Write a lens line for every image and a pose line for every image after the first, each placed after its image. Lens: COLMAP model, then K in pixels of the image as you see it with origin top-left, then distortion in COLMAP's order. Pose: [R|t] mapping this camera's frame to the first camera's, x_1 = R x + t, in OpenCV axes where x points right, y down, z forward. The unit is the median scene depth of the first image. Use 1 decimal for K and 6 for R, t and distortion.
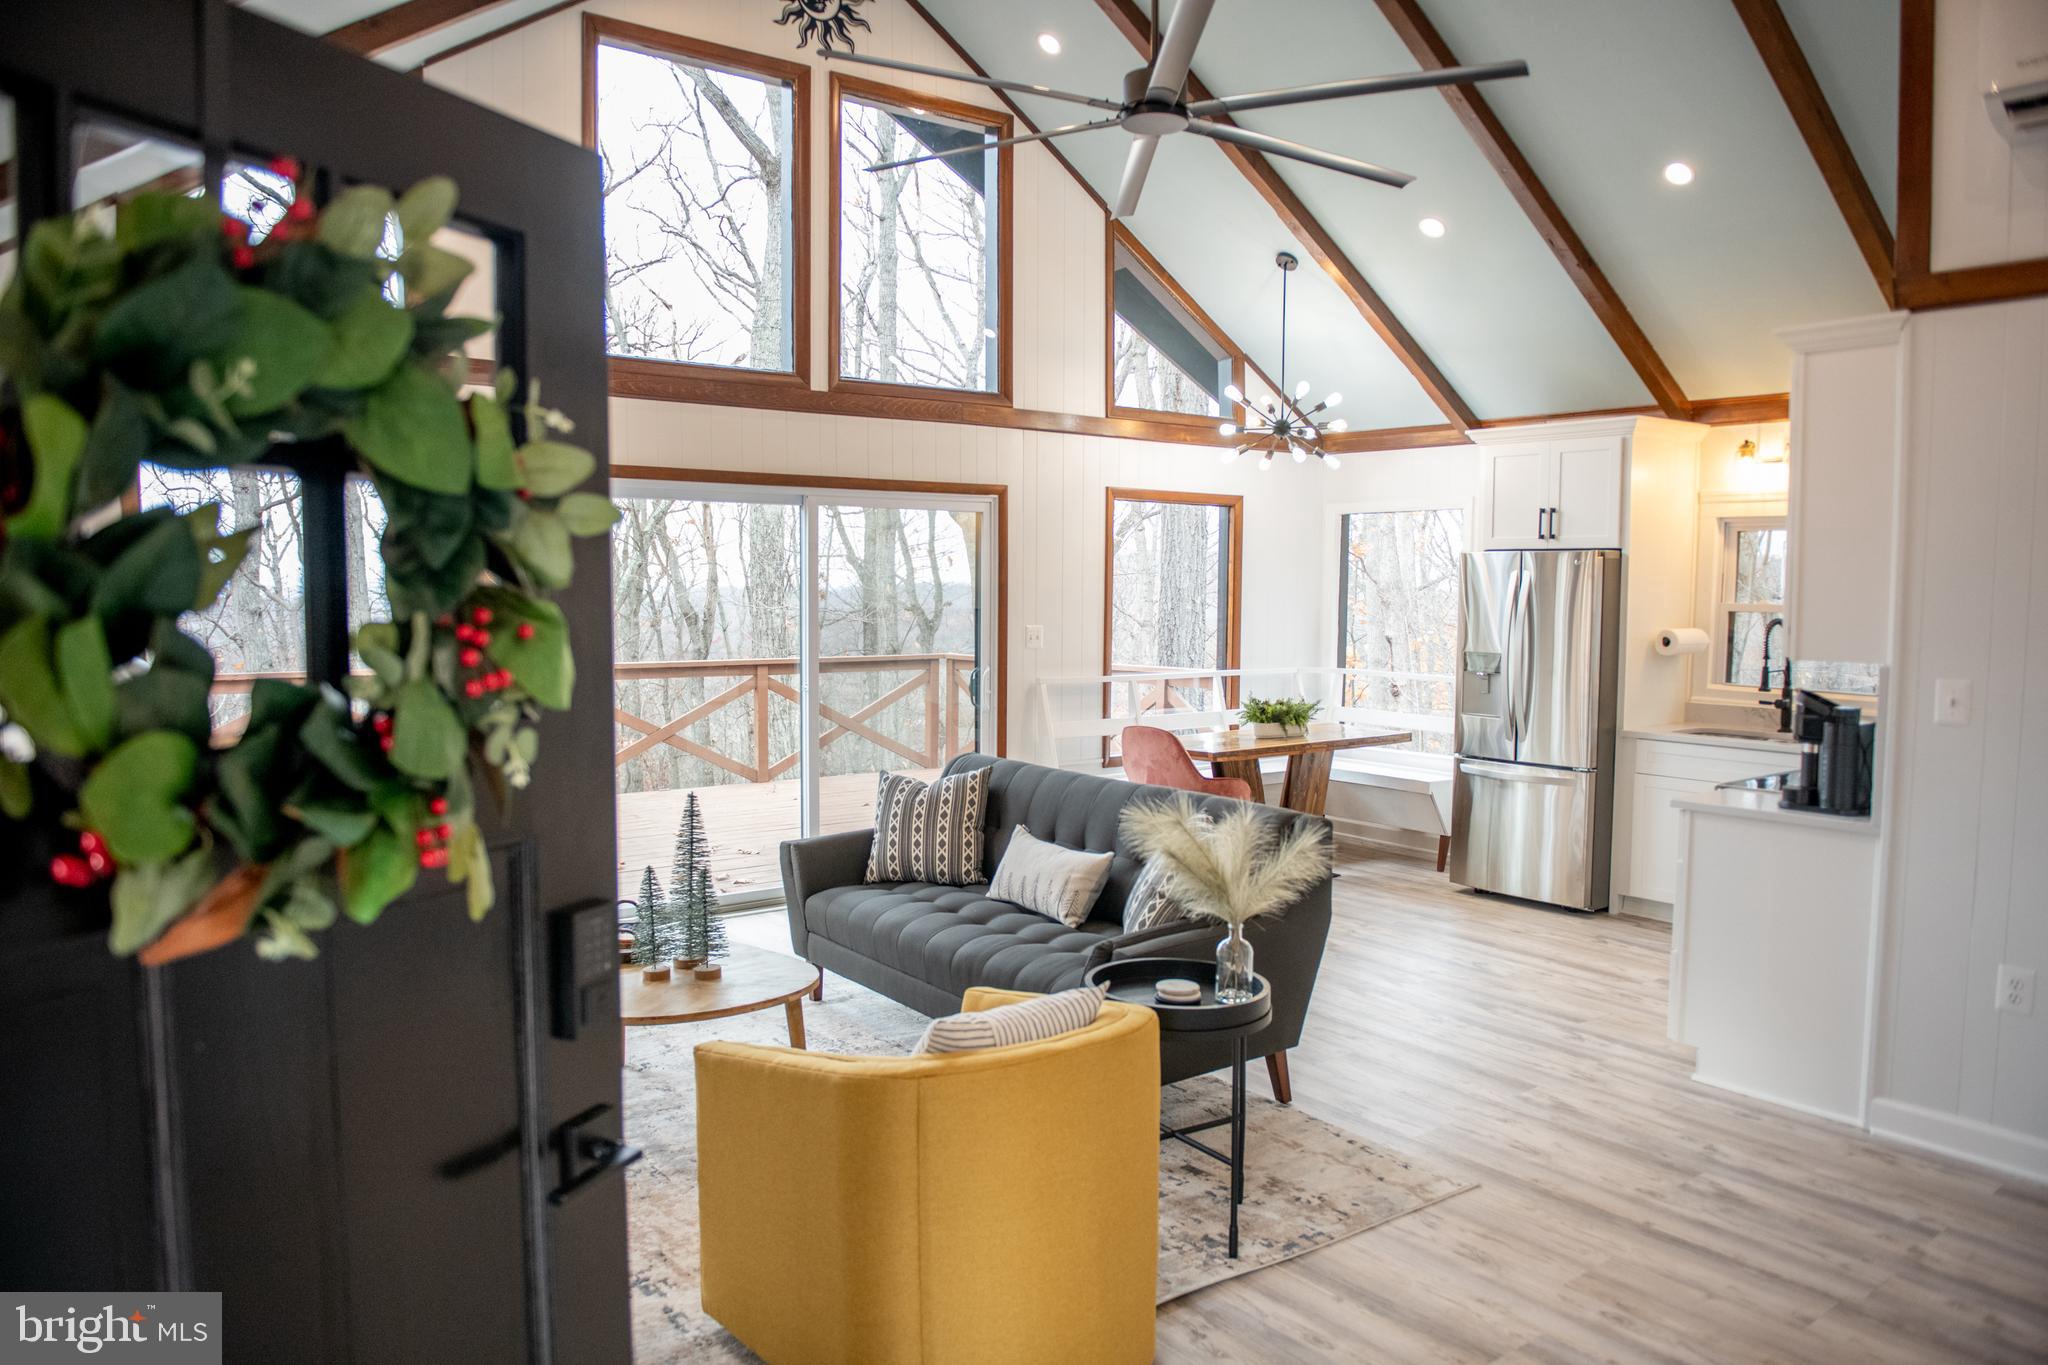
lens RADIAL K [[1411.3, 0, 1024.0], [0, 1411.3, 682.5], [0, 0, 1]] dist [-0.041666, -0.009527]
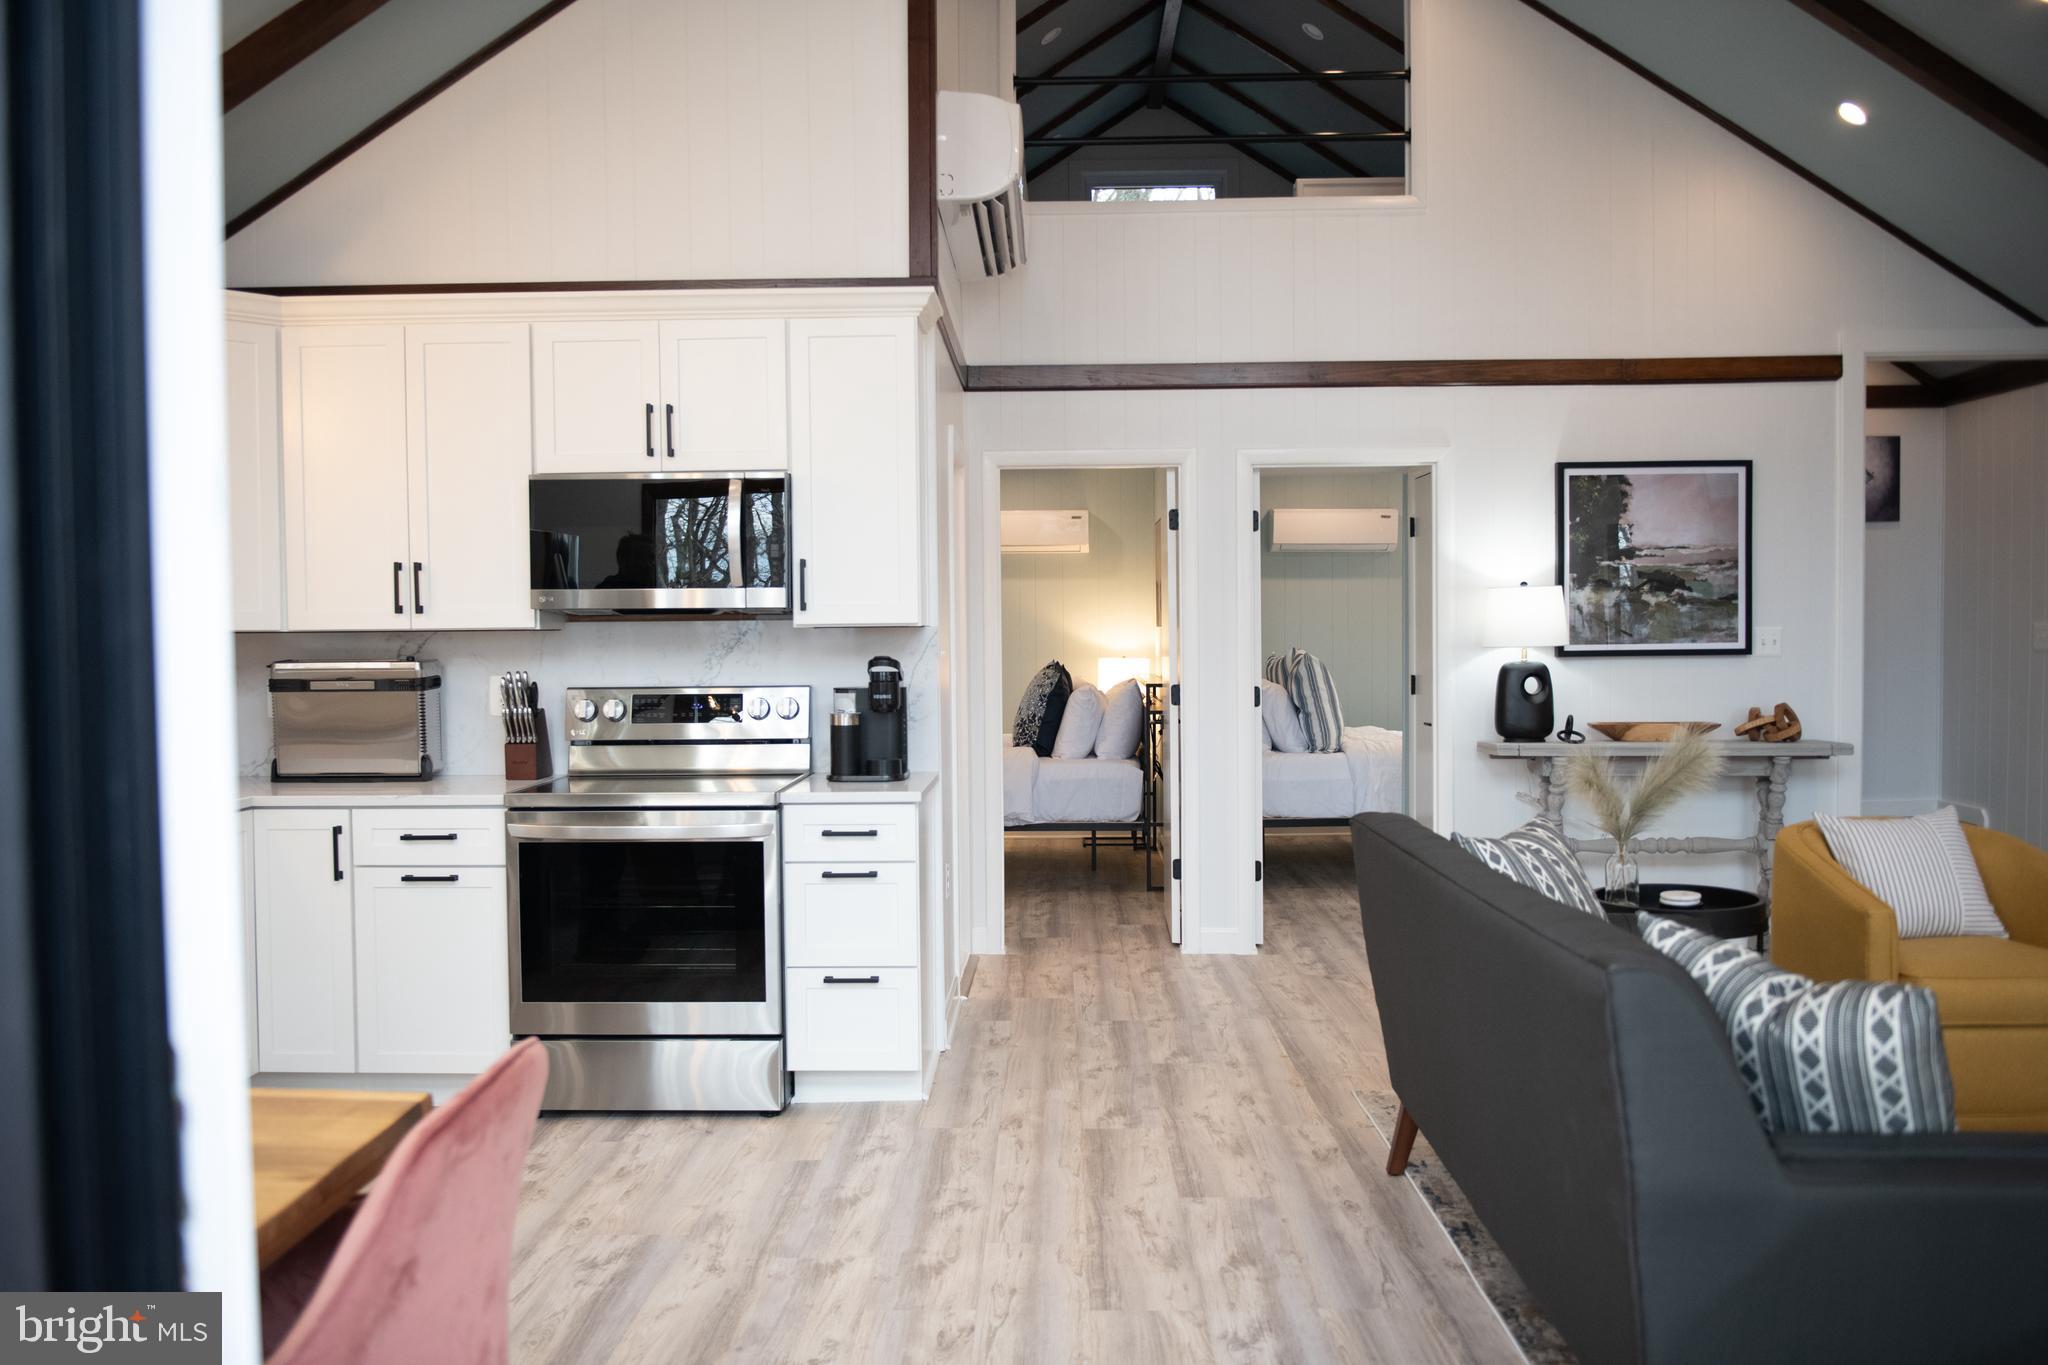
lens RADIAL K [[1606.6, 0, 1024.0], [0, 1606.6, 682.5], [0, 0, 1]] dist [-0.027817, -0.001446]
pose [[-0.784882, -0.018086, 0.619381, -0.178601], [0.048579, 0.994701, 0.090605, -0.063027], [-0.617737, 0.101204, -0.779845, 1.540449]]
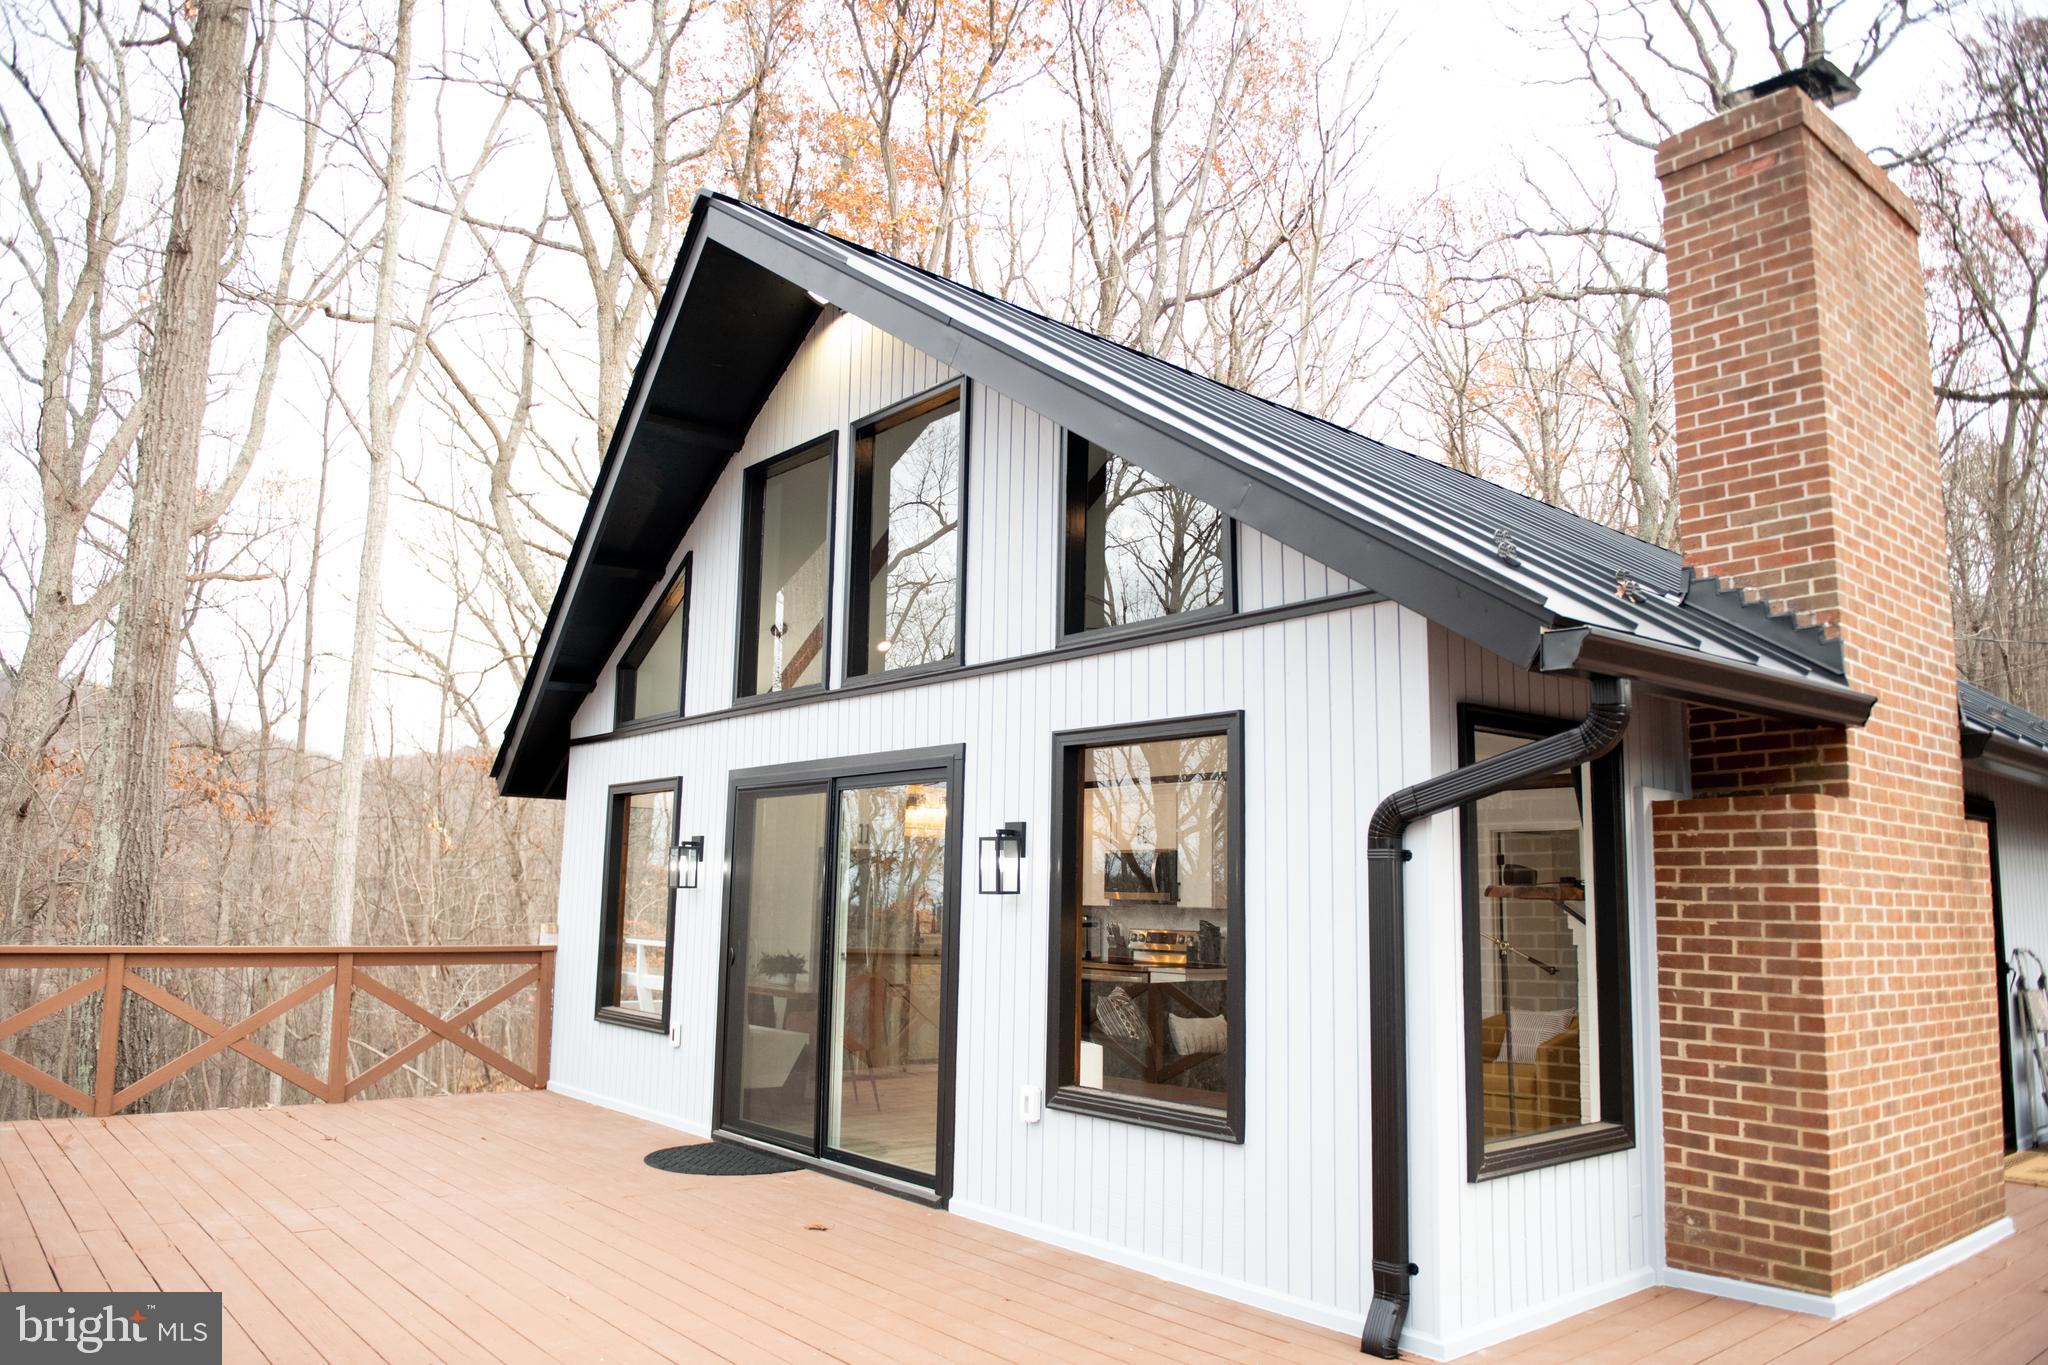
lens RADIAL K [[1343.4, 0, 1019.8], [0, 1343.4, 681.9], [0, 0, 1]] dist [-0.045096, -0.004893]
pose [[-0.046336, 0.163307, 0.985487, -1.609480], [0.047187, 0.985803, -0.161141, -0.038101], [-0.997811, 0.039036, -0.053384, 1.227225]]
